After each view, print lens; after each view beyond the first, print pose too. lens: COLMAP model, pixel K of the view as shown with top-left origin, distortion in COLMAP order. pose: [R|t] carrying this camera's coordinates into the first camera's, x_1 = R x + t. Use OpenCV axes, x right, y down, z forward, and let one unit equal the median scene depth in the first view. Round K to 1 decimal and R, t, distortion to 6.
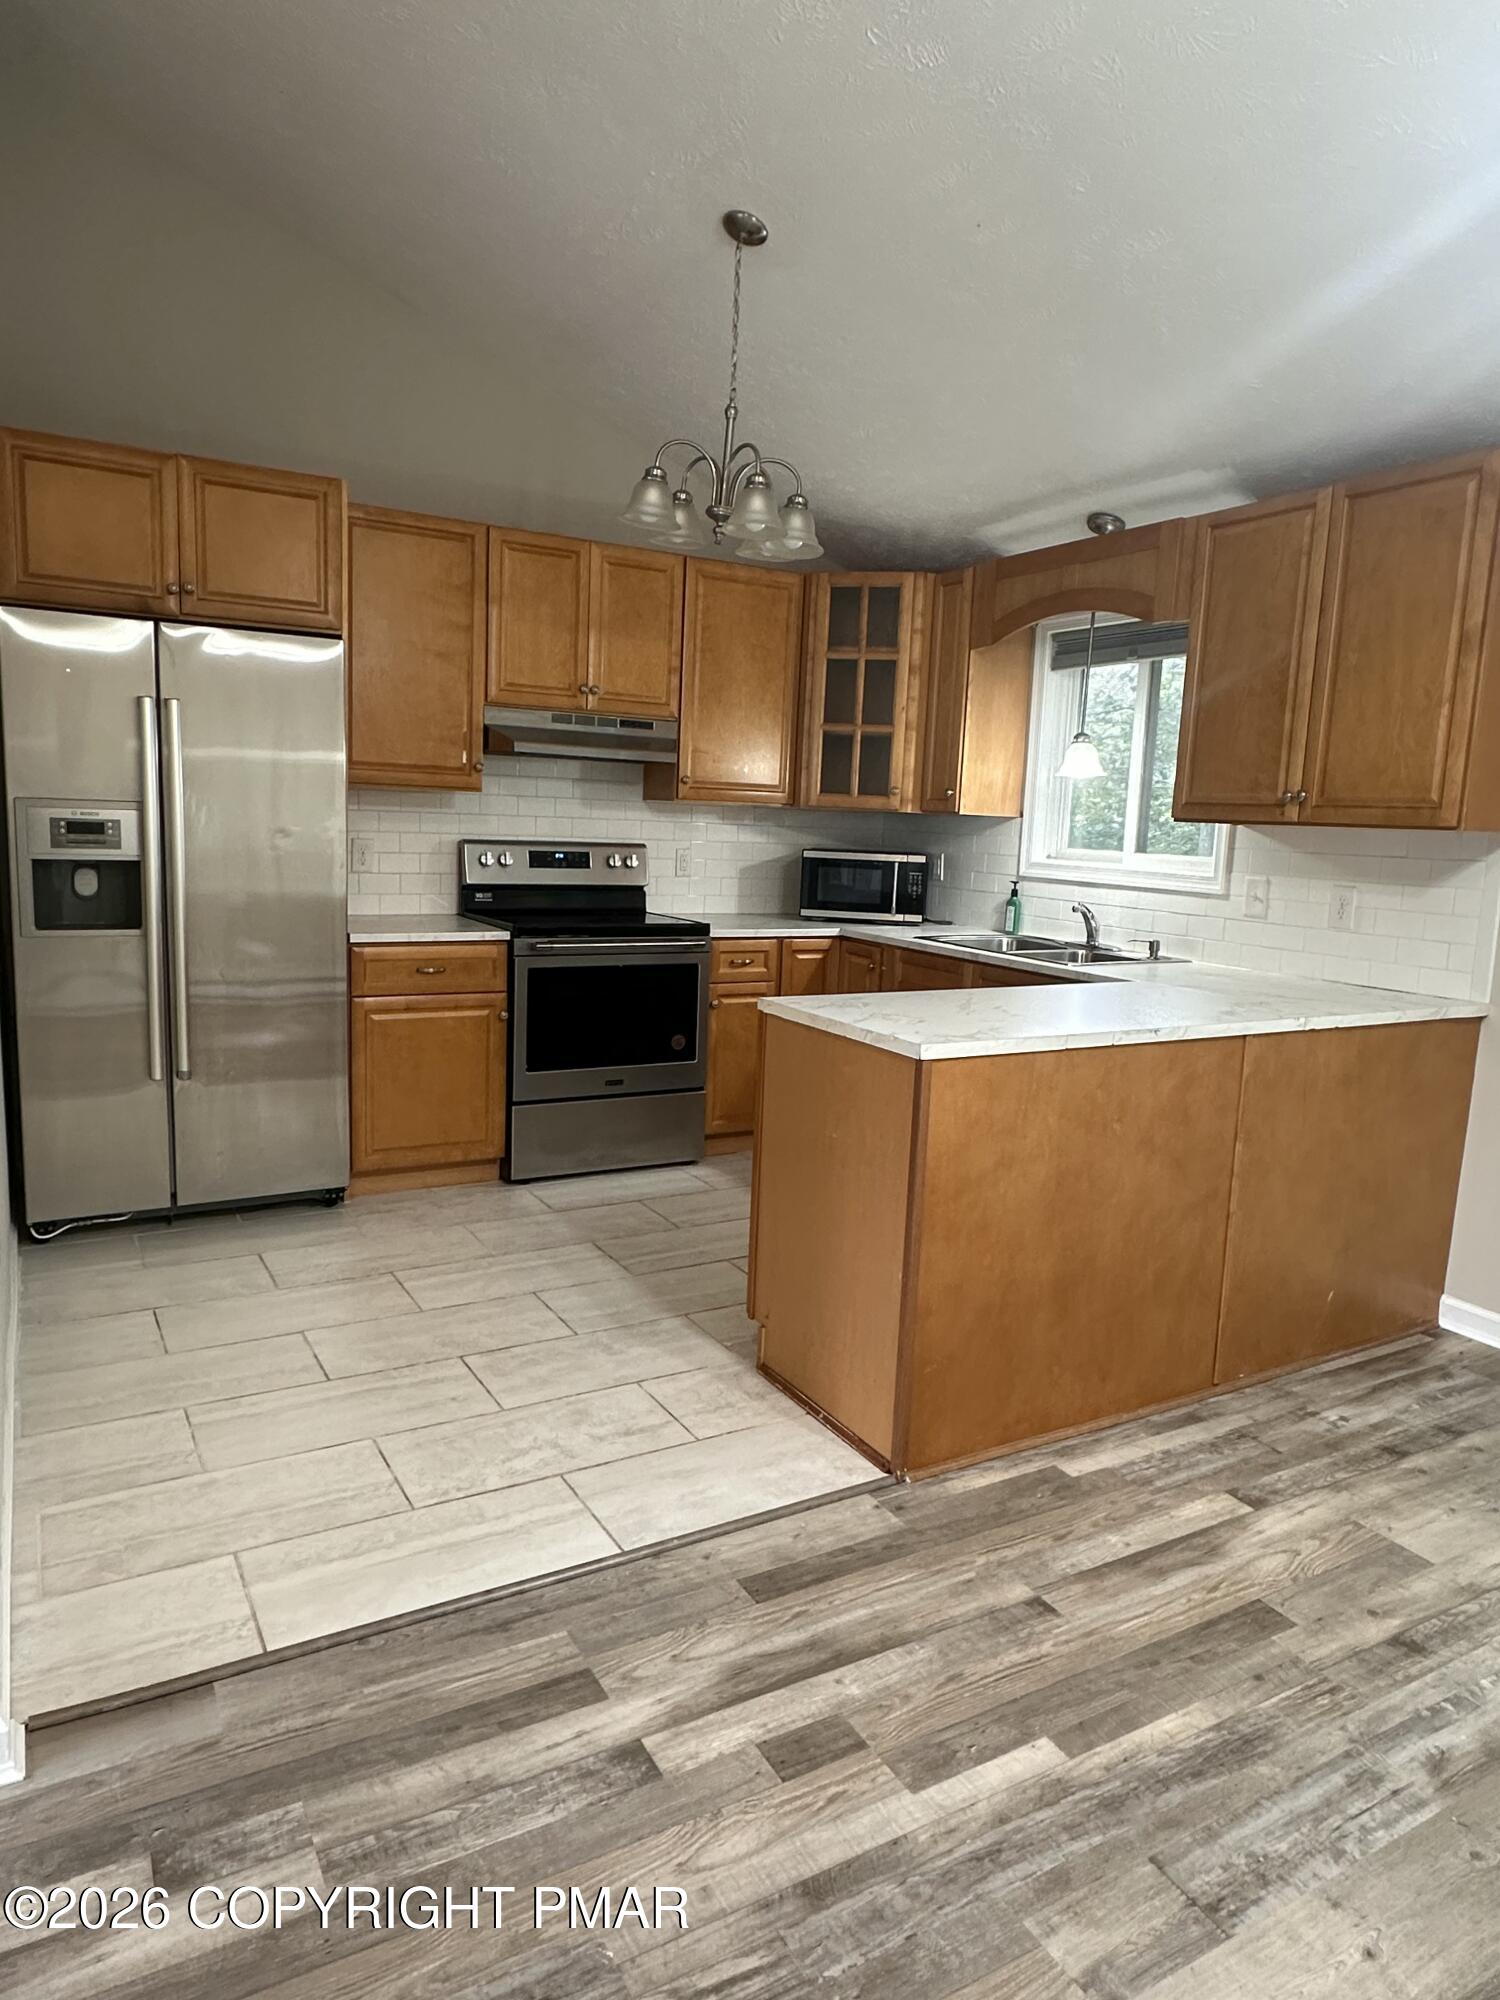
lens RADIAL K [[1260.2, 0, 750.0], [0, 1260.2, 1000.0], [0, 0, 1]] dist [-0.002747, -0.000779]
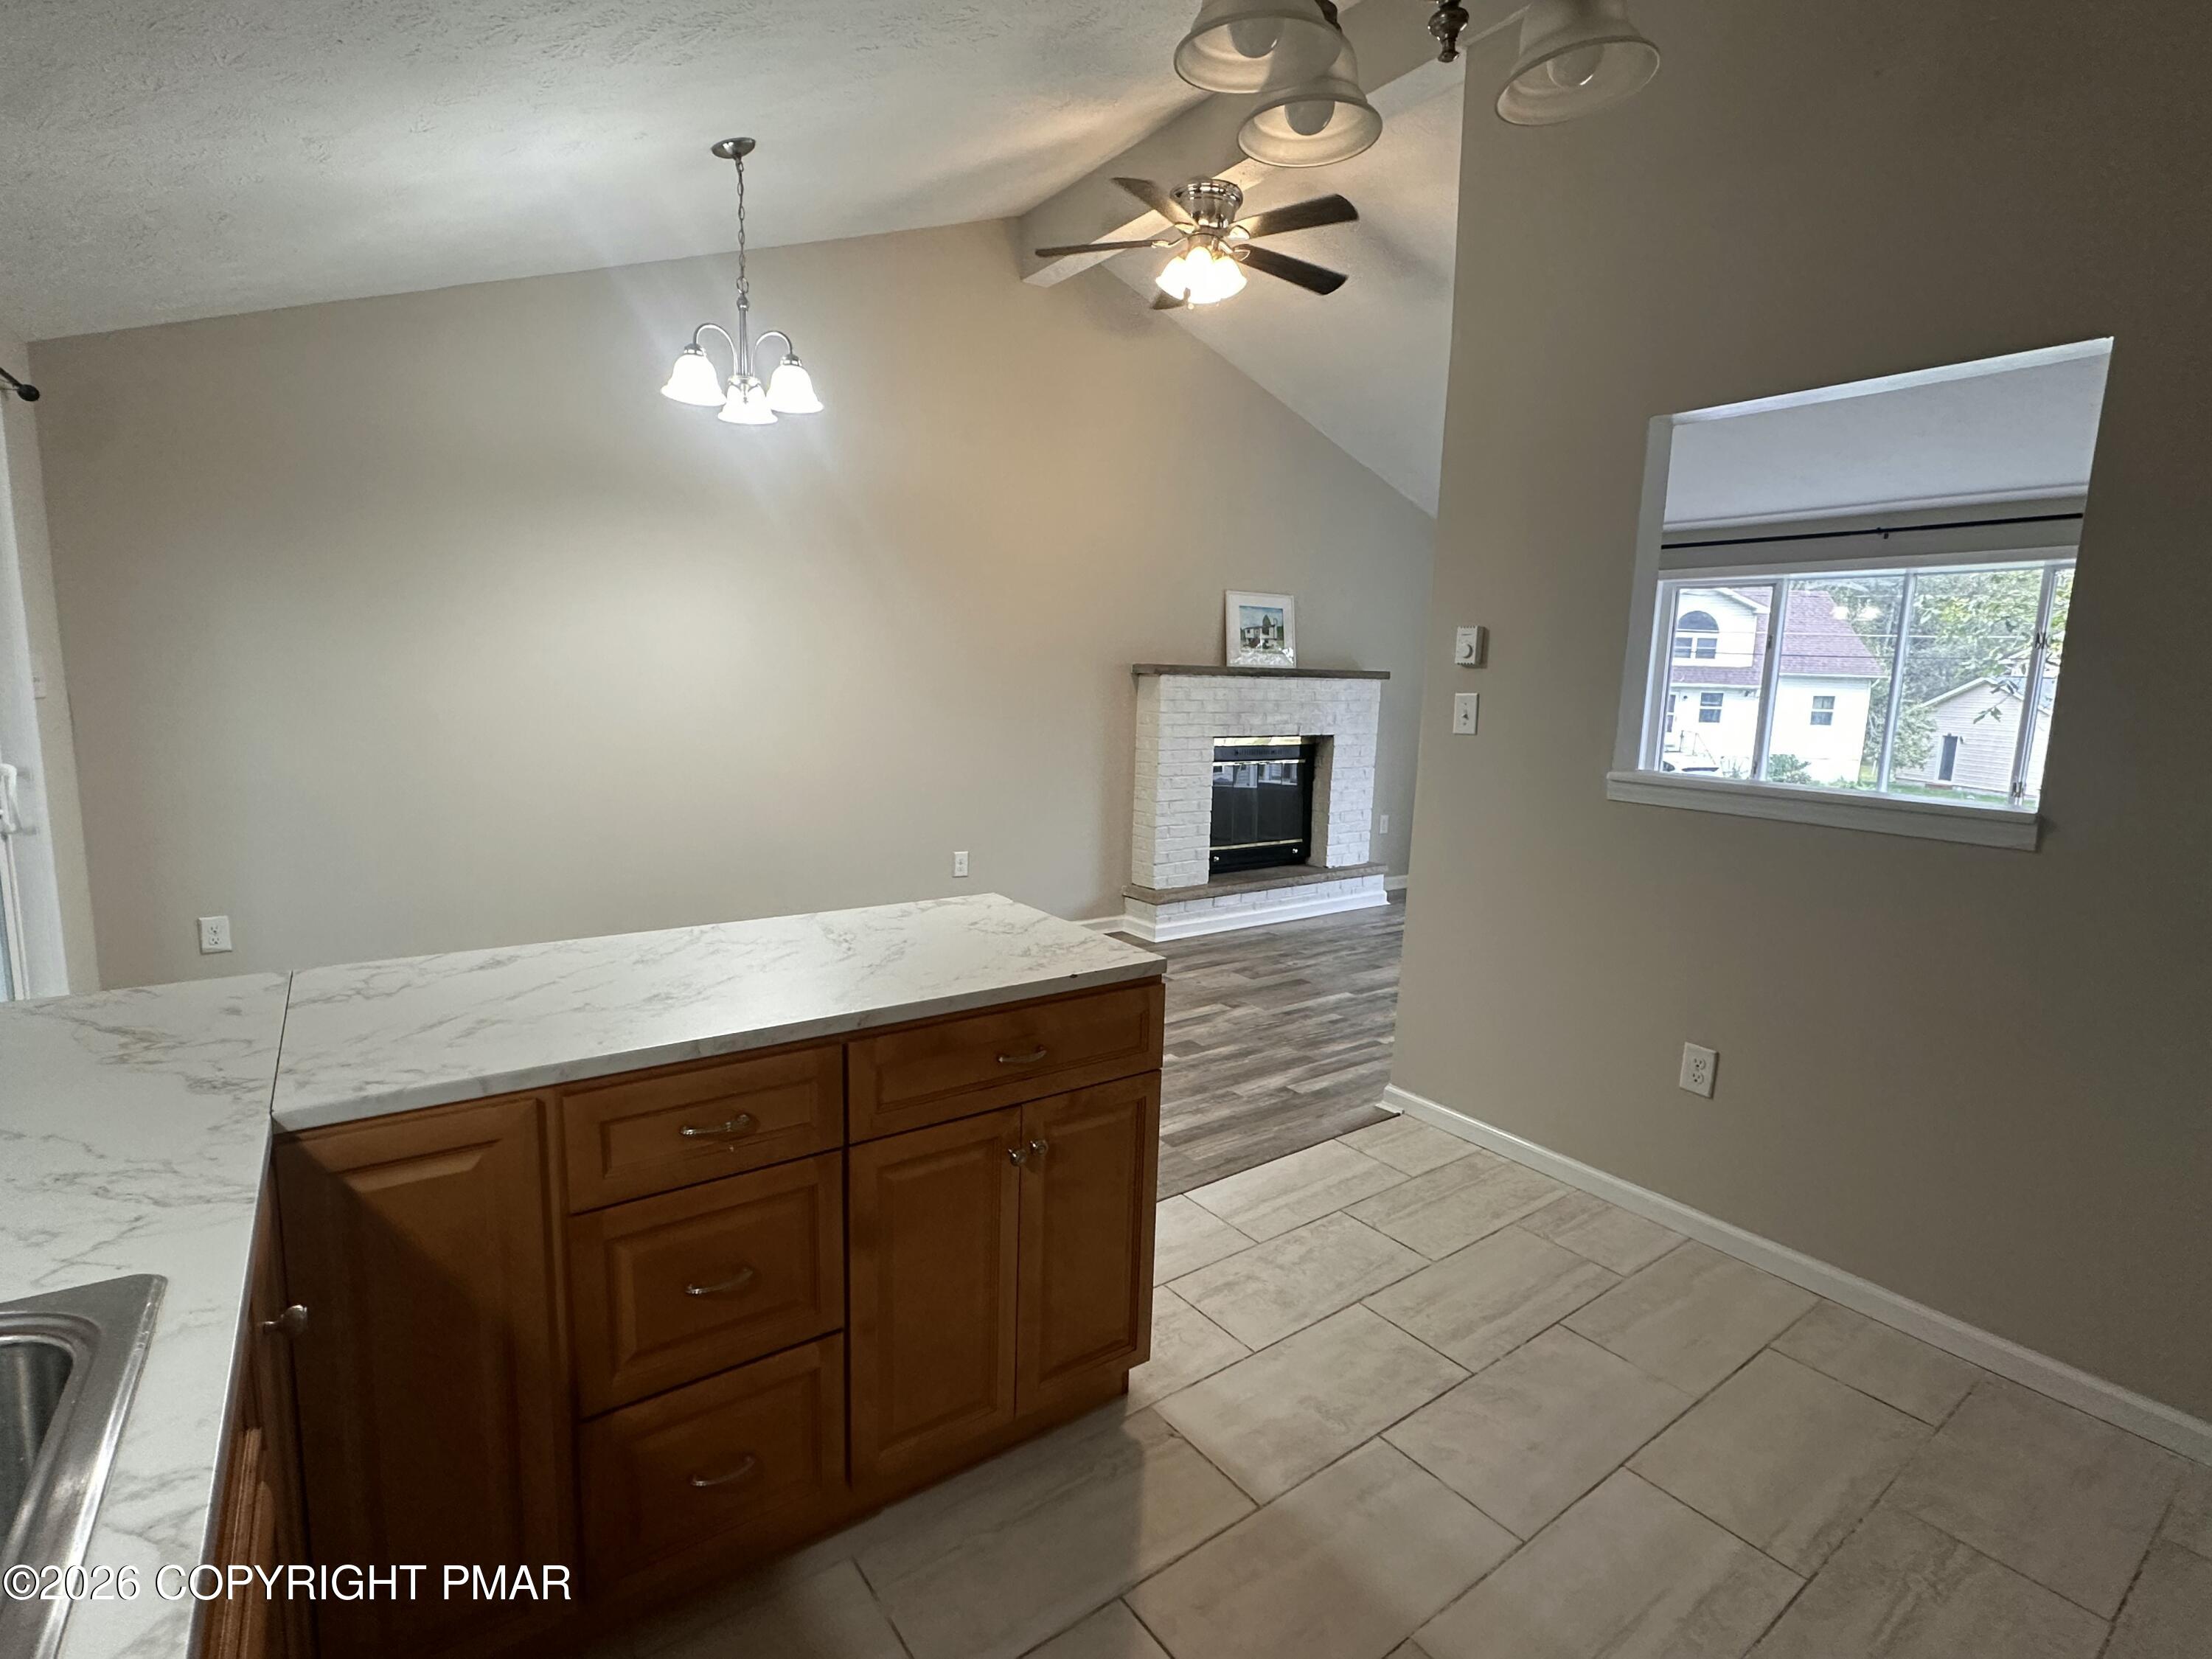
lens RADIAL K [[1060.2, 0, 1111.4], [0, 1060.2, 830.9], [0, 0, 1]] dist [-0.001804, 0.000594]
pose [[-0.992177, -0.052535, -0.113243, 0.132989], [-0.083002, 0.955197, 0.284093, -0.293327], [0.093244, 0.291270, -0.952086, 1.825711]]
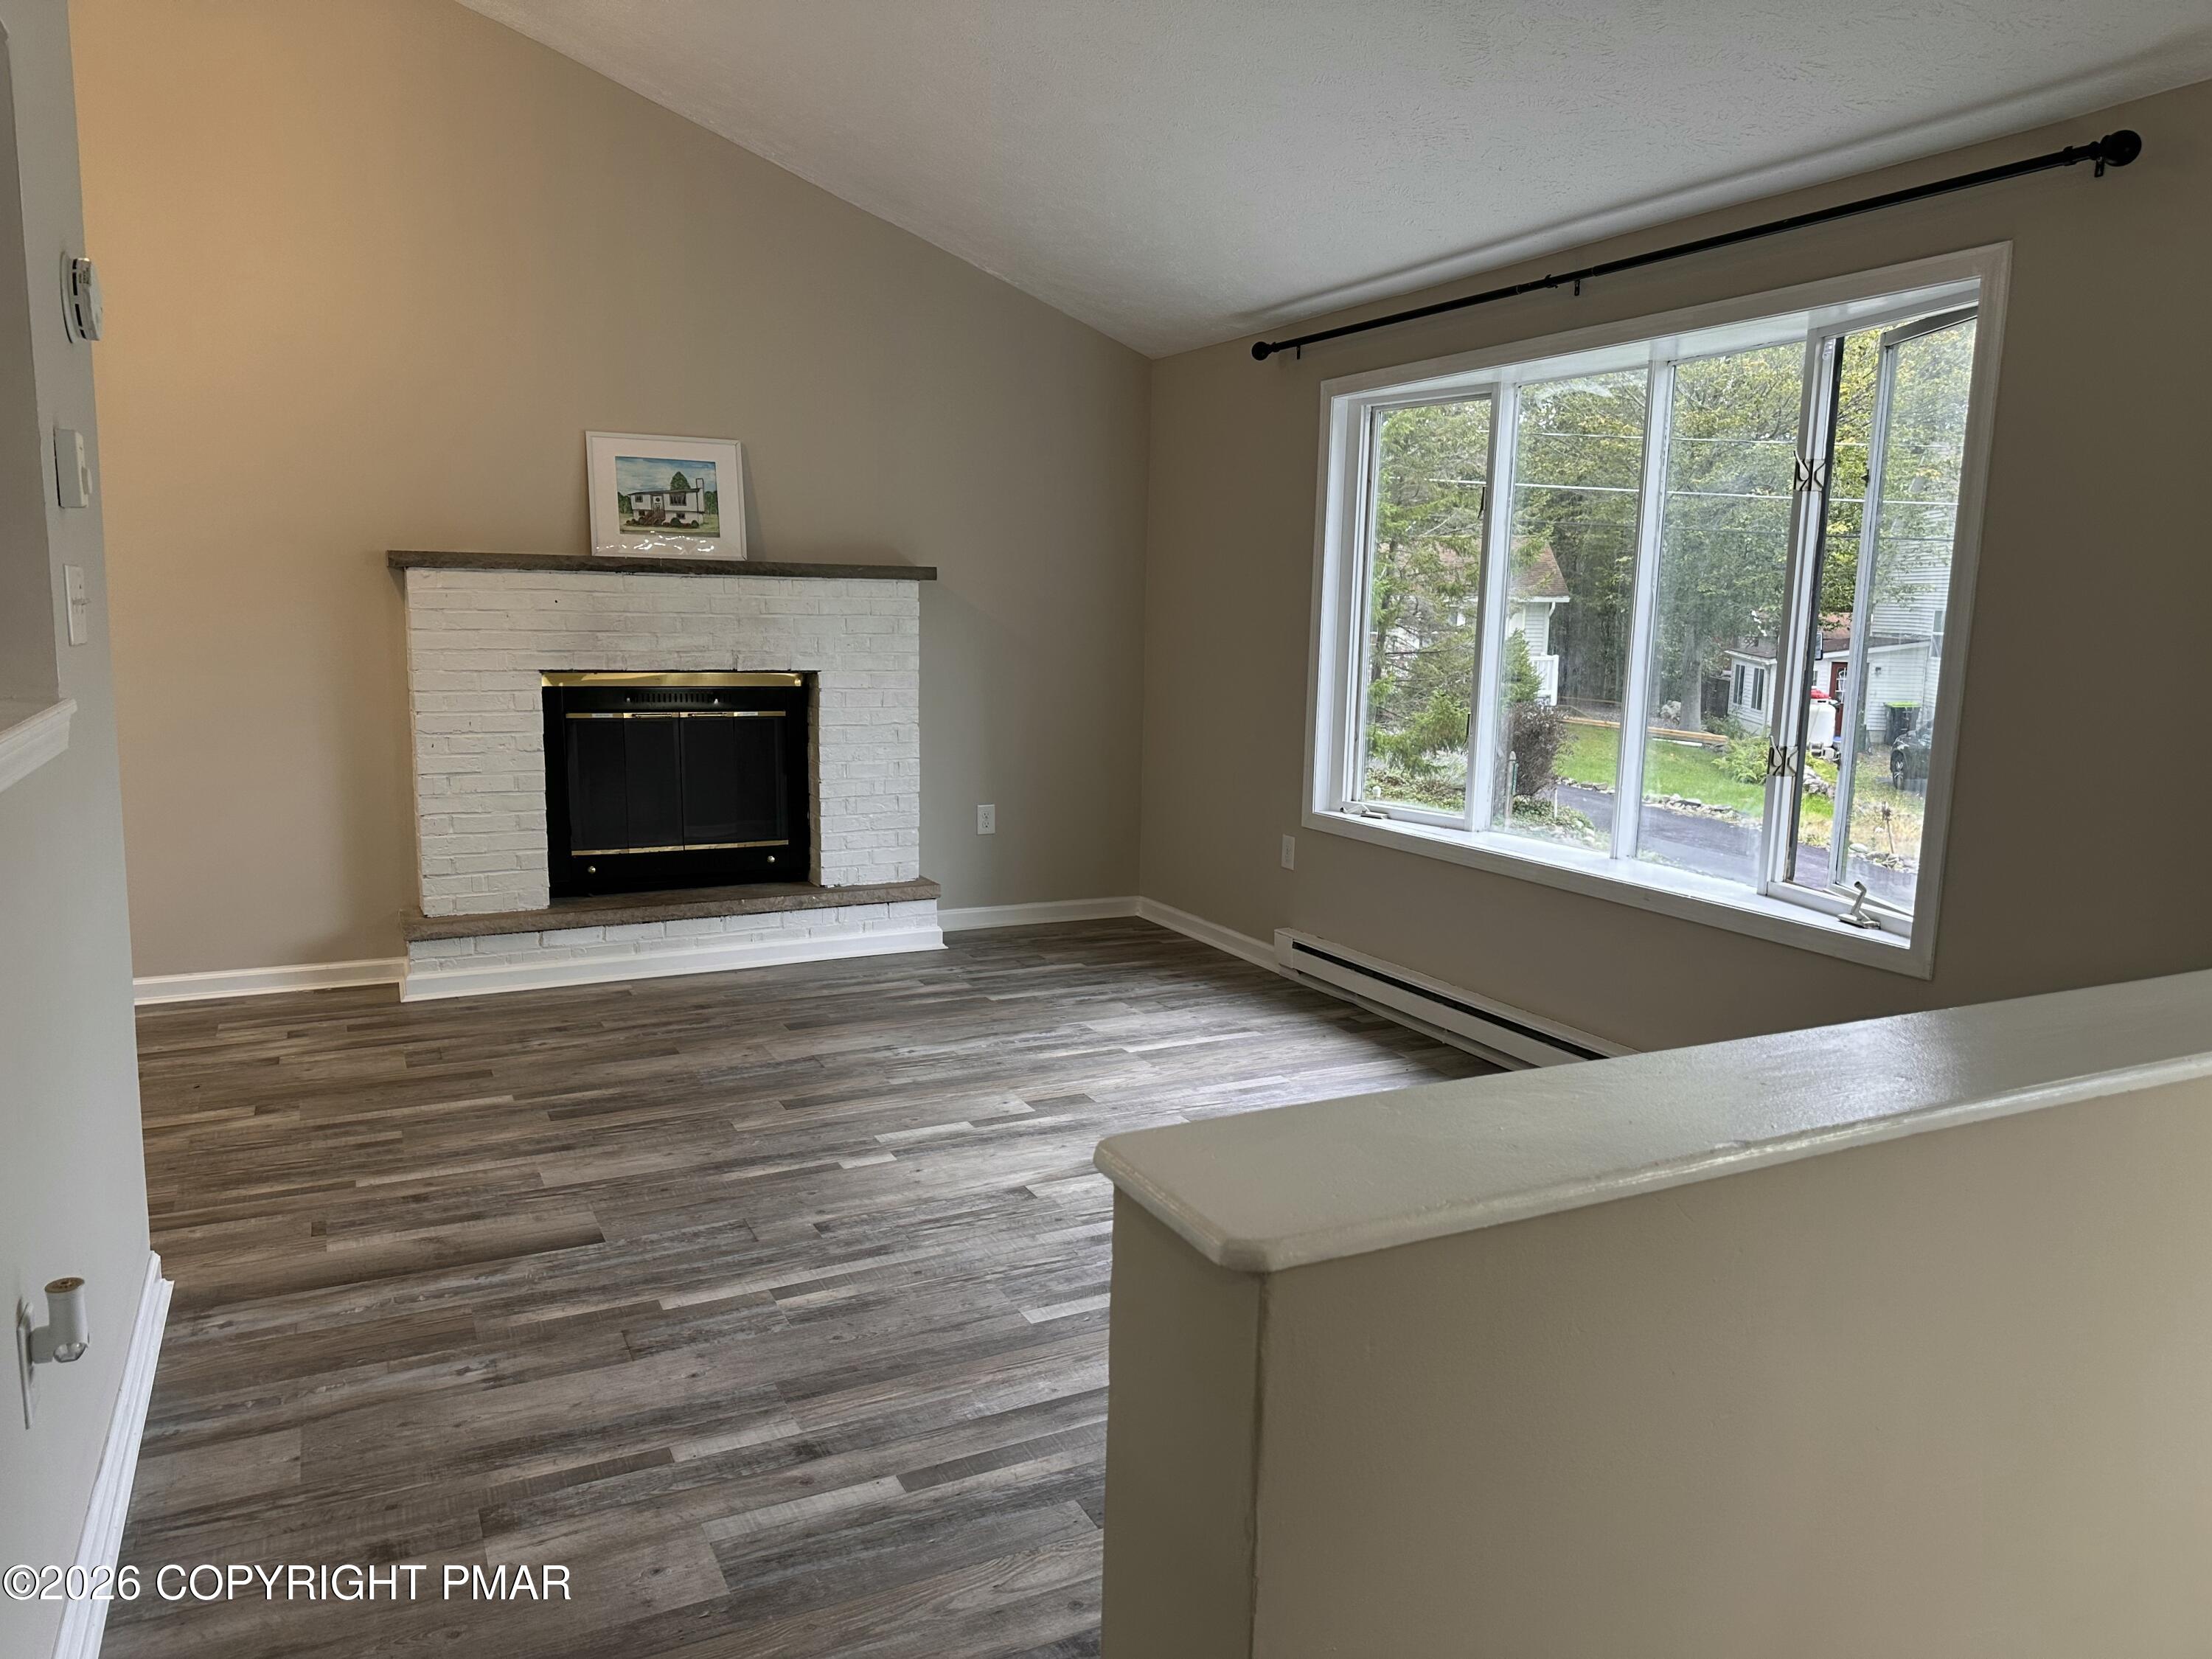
lens RADIAL K [[1551.2, 0, 1106.0], [0, 1551.2, 829.5], [0, 0, 1]] dist [0.166130, -0.288787]
pose [[-0.996664, -0.066704, 0.047025, -1.177004], [-0.050174, 0.955235, 0.291561, -0.302033], [-0.064368, 0.288229, -0.955396, 1.626025]]
